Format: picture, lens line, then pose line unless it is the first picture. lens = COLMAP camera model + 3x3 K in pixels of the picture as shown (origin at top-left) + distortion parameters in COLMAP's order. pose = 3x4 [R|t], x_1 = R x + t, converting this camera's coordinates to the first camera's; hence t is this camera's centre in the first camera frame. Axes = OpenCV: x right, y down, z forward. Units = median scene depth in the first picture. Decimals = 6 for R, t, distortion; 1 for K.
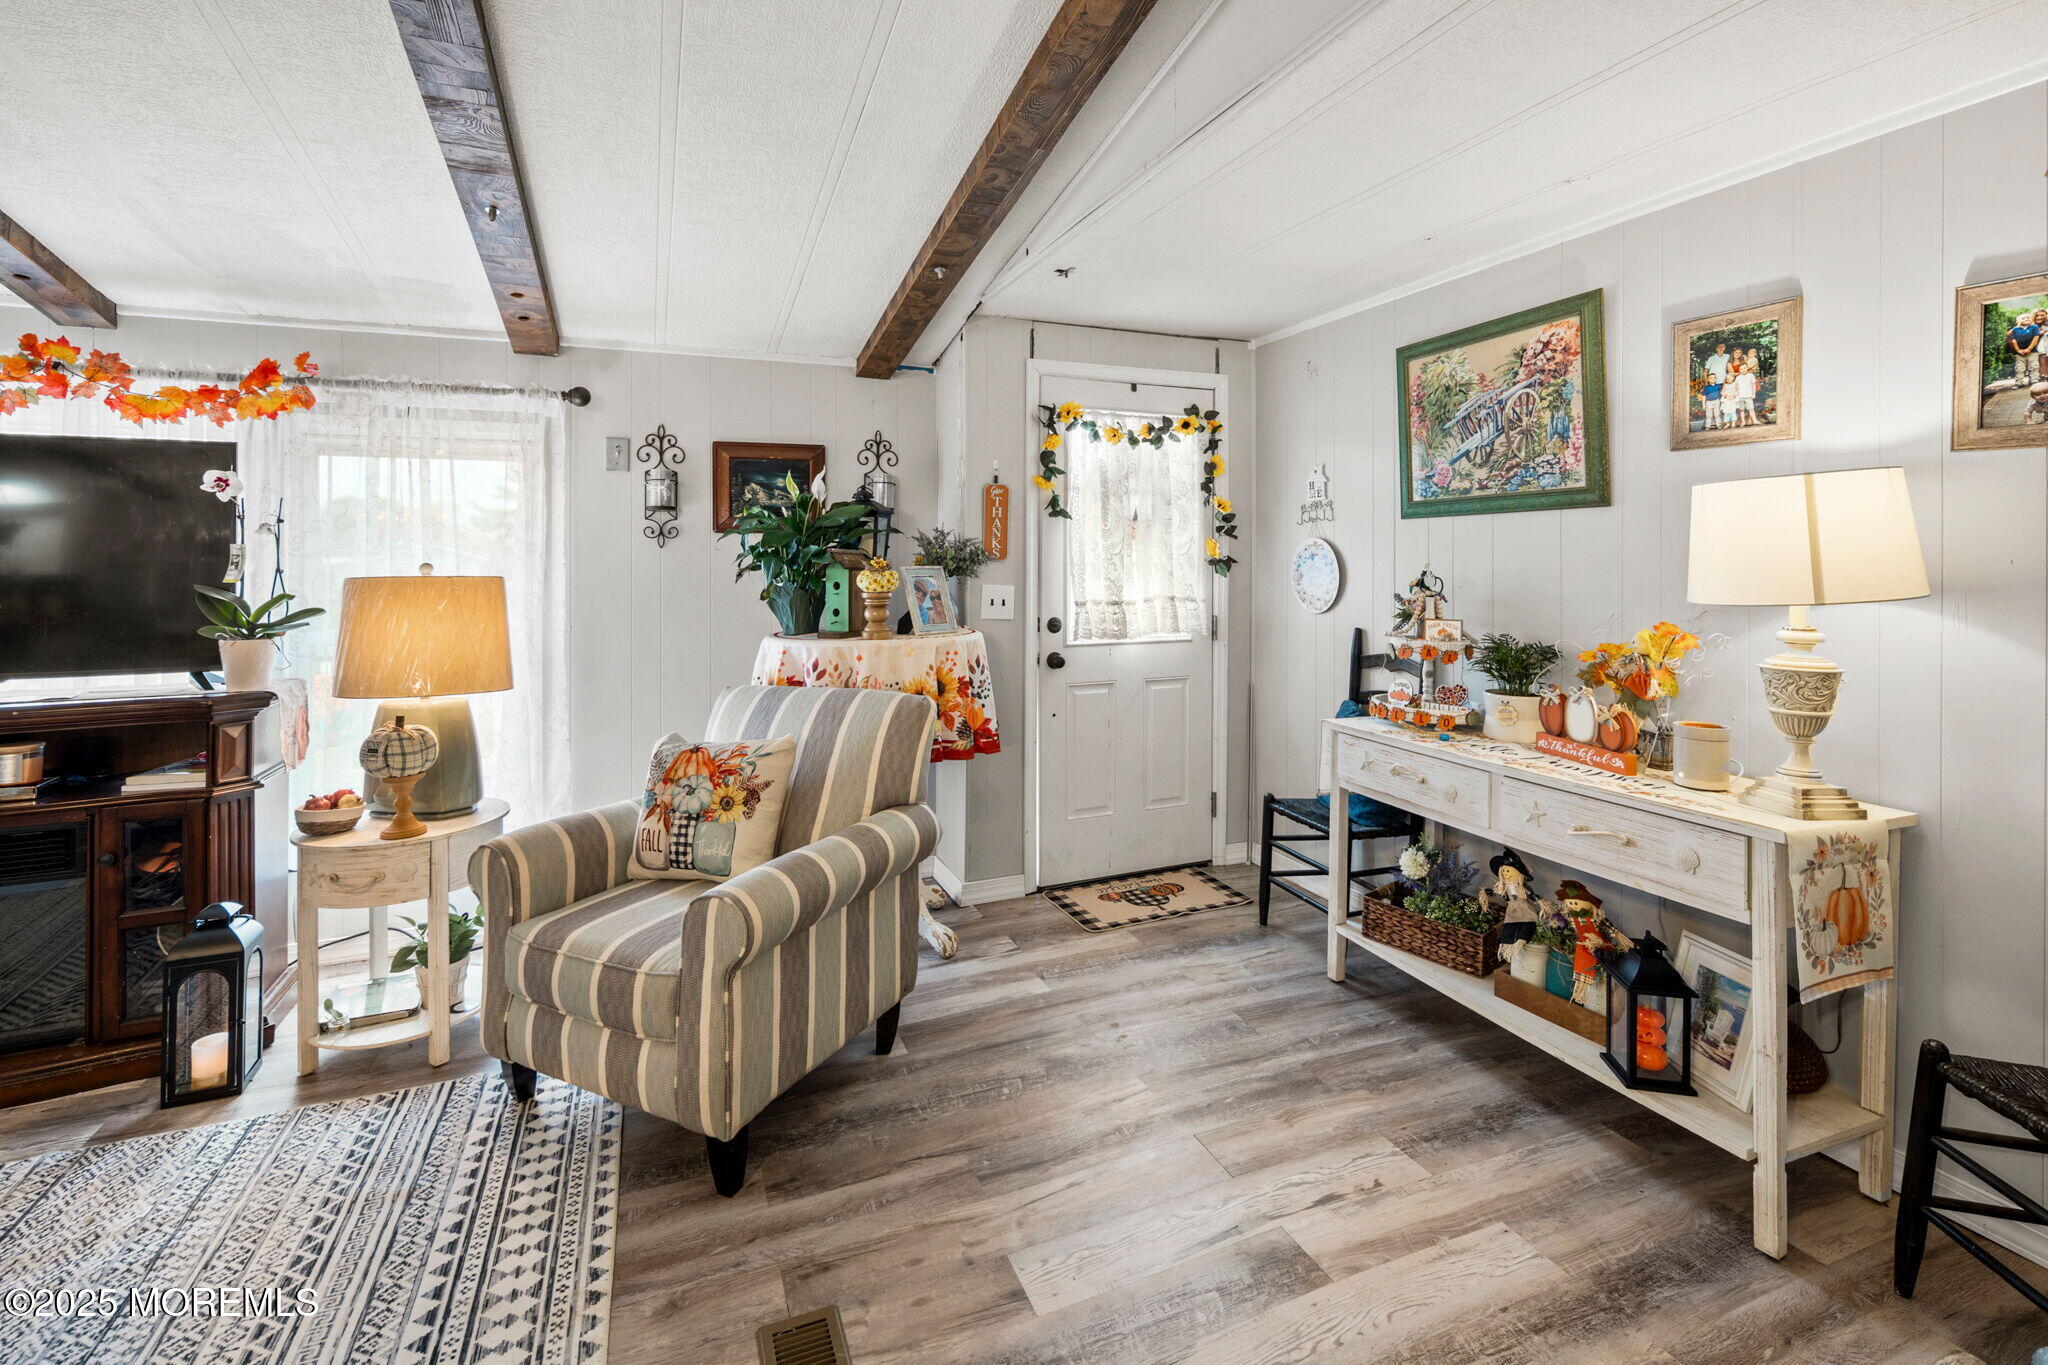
lens RADIAL K [[906.9, 0, 1031.7], [0, 906.9, 557.6], [0, 0, 1]] dist [-0.002635, -0.000510]
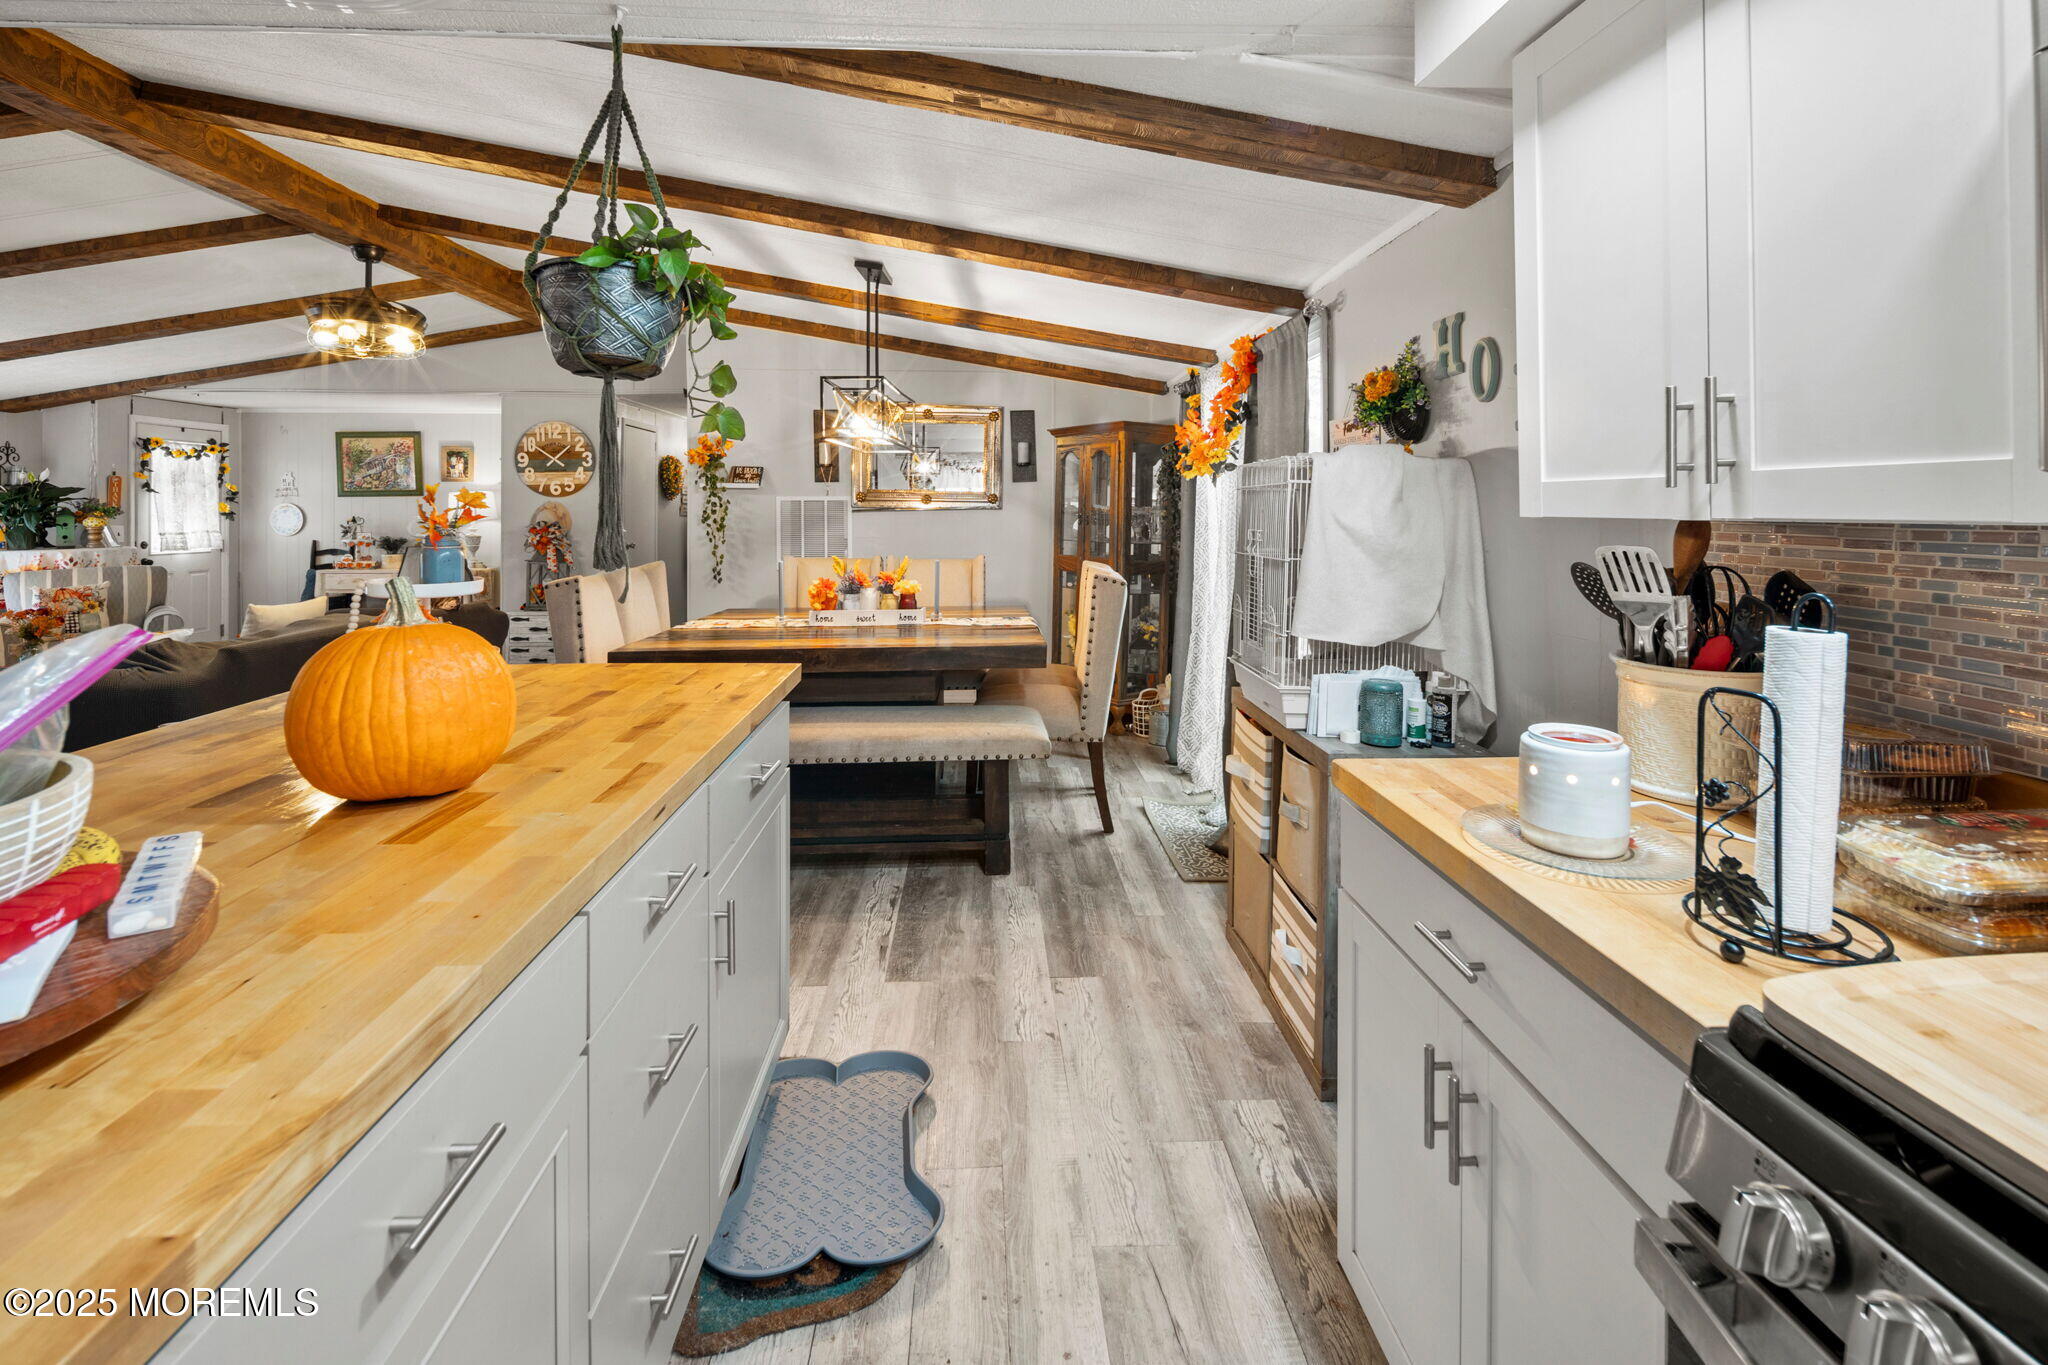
lens RADIAL K [[893.3, 0, 1039.1], [0, 893.3, 509.6], [0, 0, 1]] dist [0.000969, -0.000367]
pose [[0.319930, 0.000969, 0.947441, -1.679174], [0.006126, 0.999976, -0.003091, 0.017750], [-0.947421, 0.006793, 0.319917, -2.111237]]
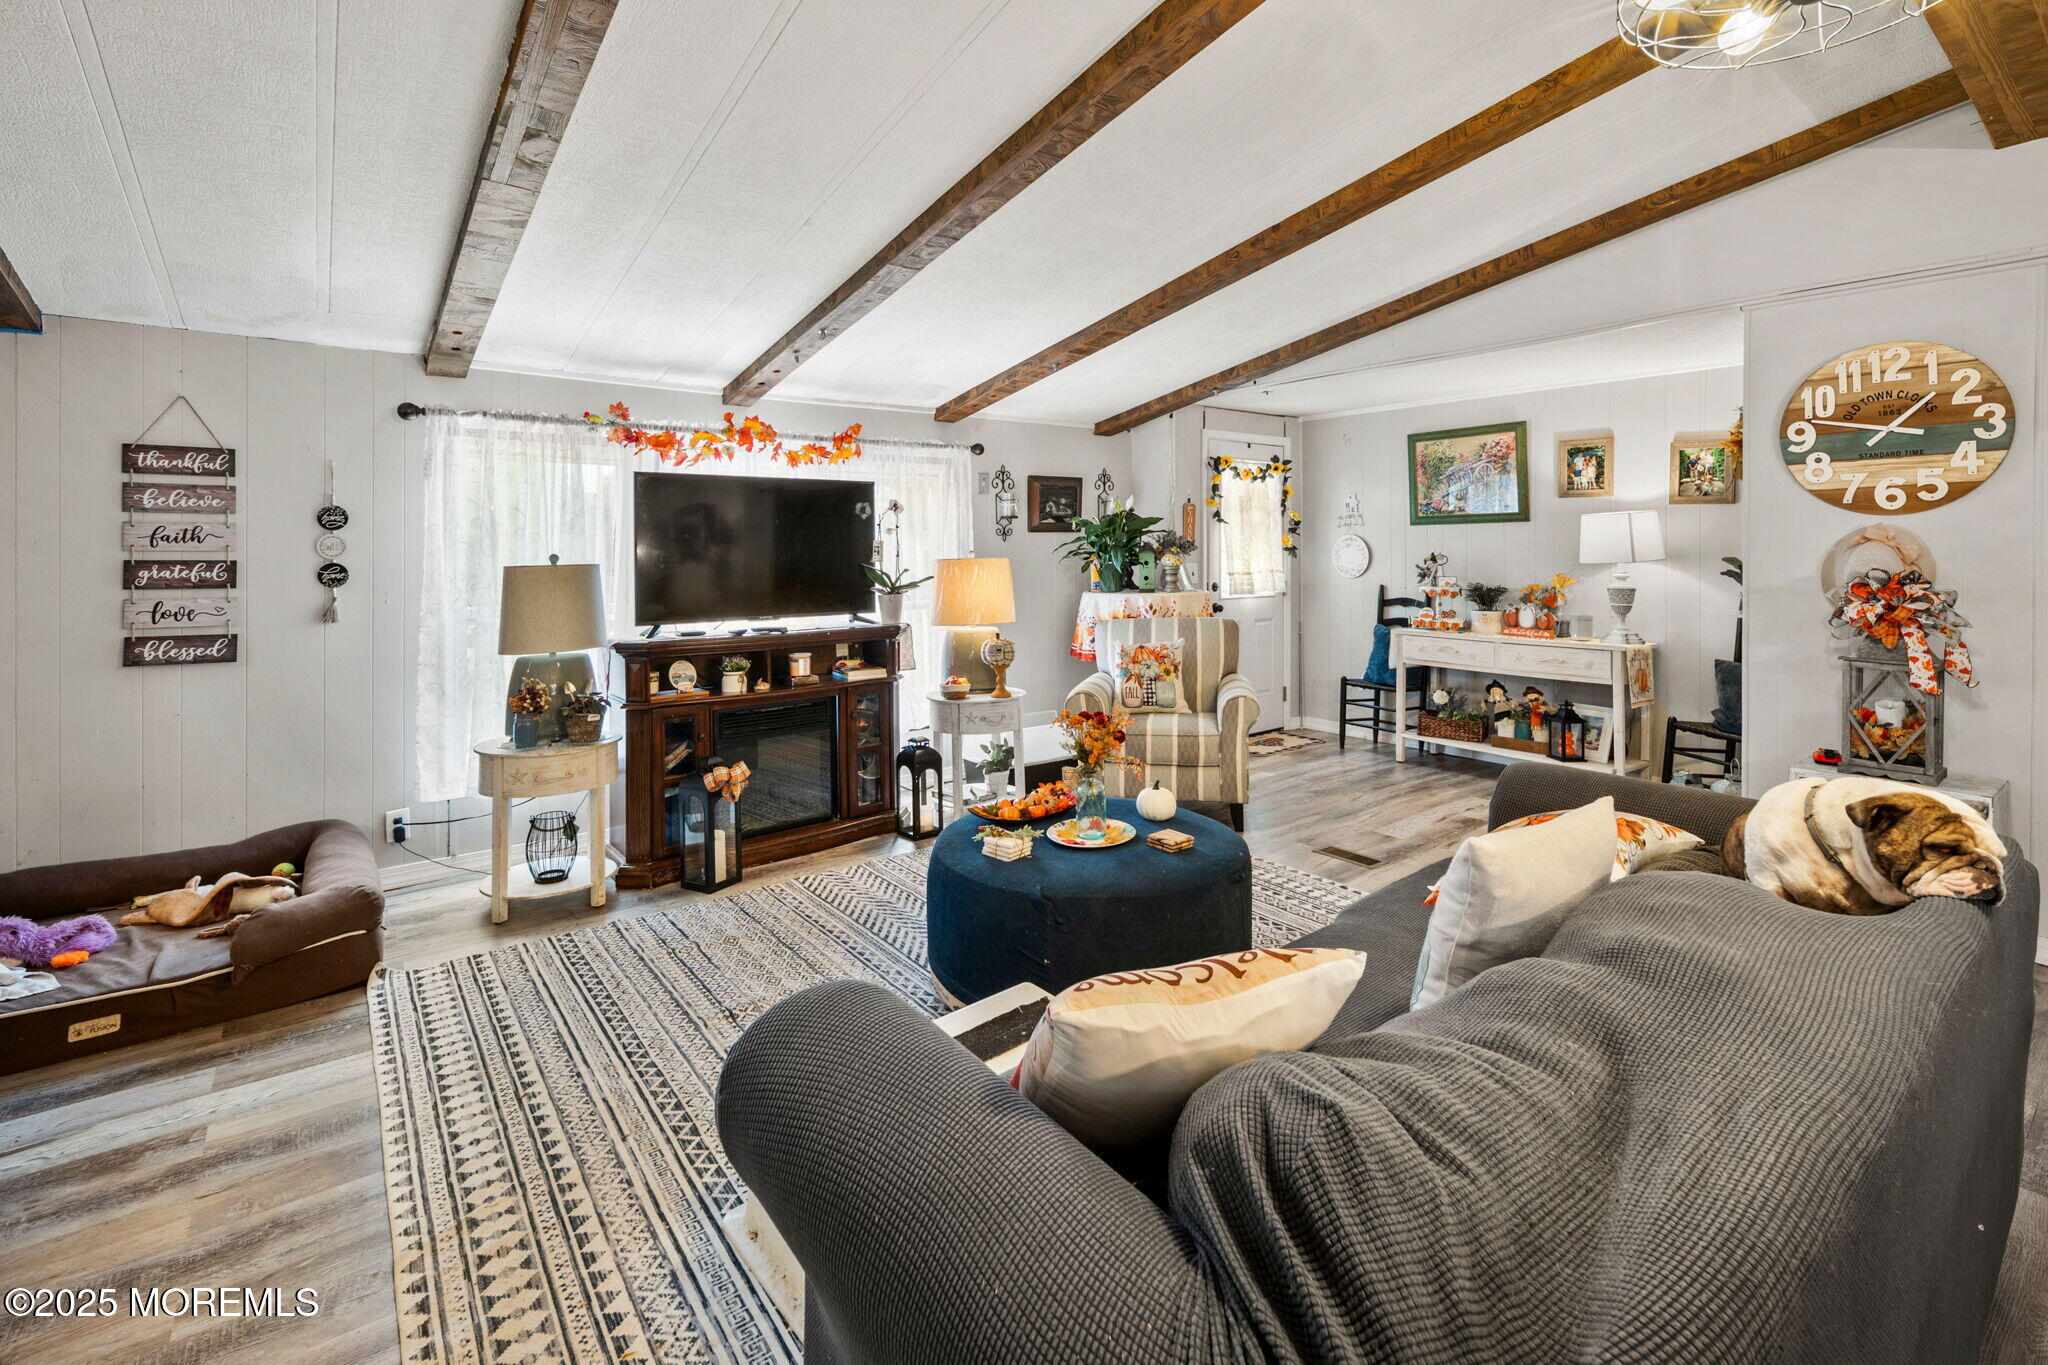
lens RADIAL K [[905.5, 0, 1037.1], [0, 905.5, 548.2], [0, 0, 1]] dist [0.000724, -0.000006]
pose [[0.963824, -0.004502, 0.266500, -1.006798], [0.004835, 0.999988, -0.000593, 0.002718], [-0.266495, 0.001860, 0.963835, -0.725094]]
